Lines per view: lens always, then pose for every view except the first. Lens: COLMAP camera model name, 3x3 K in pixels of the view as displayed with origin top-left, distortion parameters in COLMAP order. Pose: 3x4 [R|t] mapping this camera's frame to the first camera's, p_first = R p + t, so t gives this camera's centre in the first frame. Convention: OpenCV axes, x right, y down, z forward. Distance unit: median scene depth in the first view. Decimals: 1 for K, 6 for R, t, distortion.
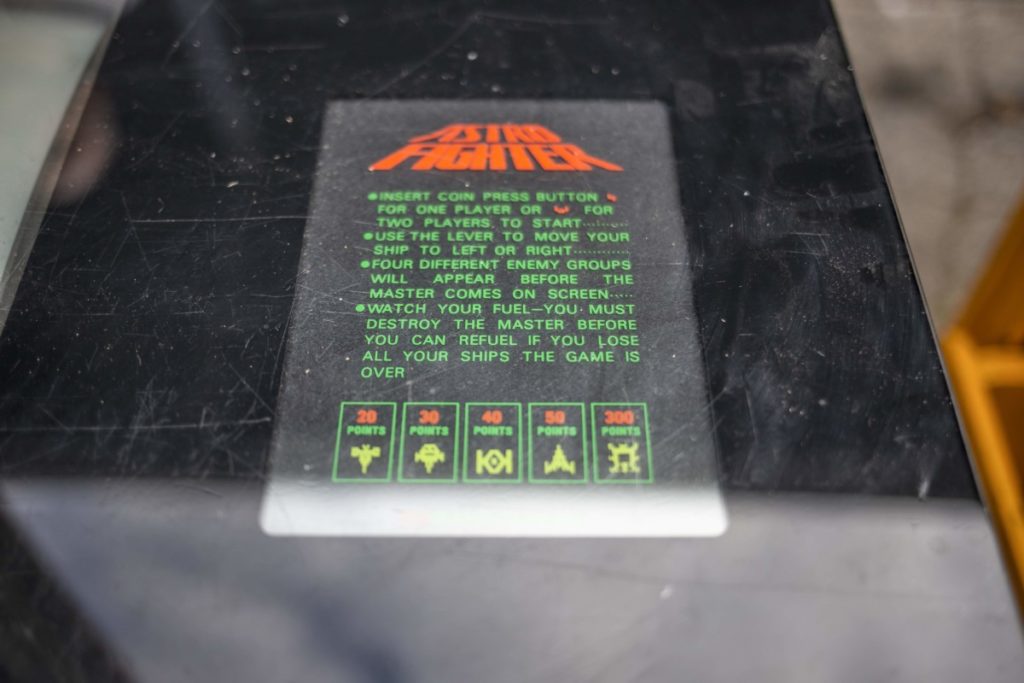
lens RADIAL K [[991.8, 0, 512.0], [0, 991.8, 341.5], [0, 0, 1]] dist [-0.002379, 0.022891]
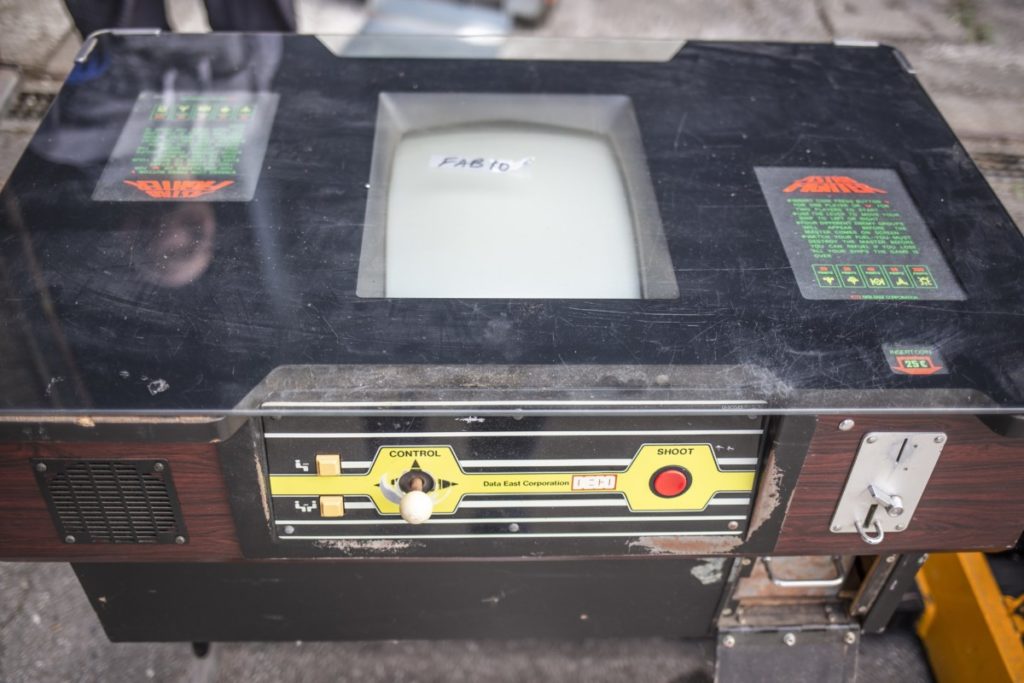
lens RADIAL K [[991.8, 0, 512.0], [0, 991.8, 341.5], [0, 0, 1]] dist [-0.002379, 0.022891]
pose [[0.998728, 0.000445, 0.050414, -0.937735], [0.009356, 0.980955, -0.194009, 0.651887], [-0.049540, 0.194234, 0.979703, -1.262072]]
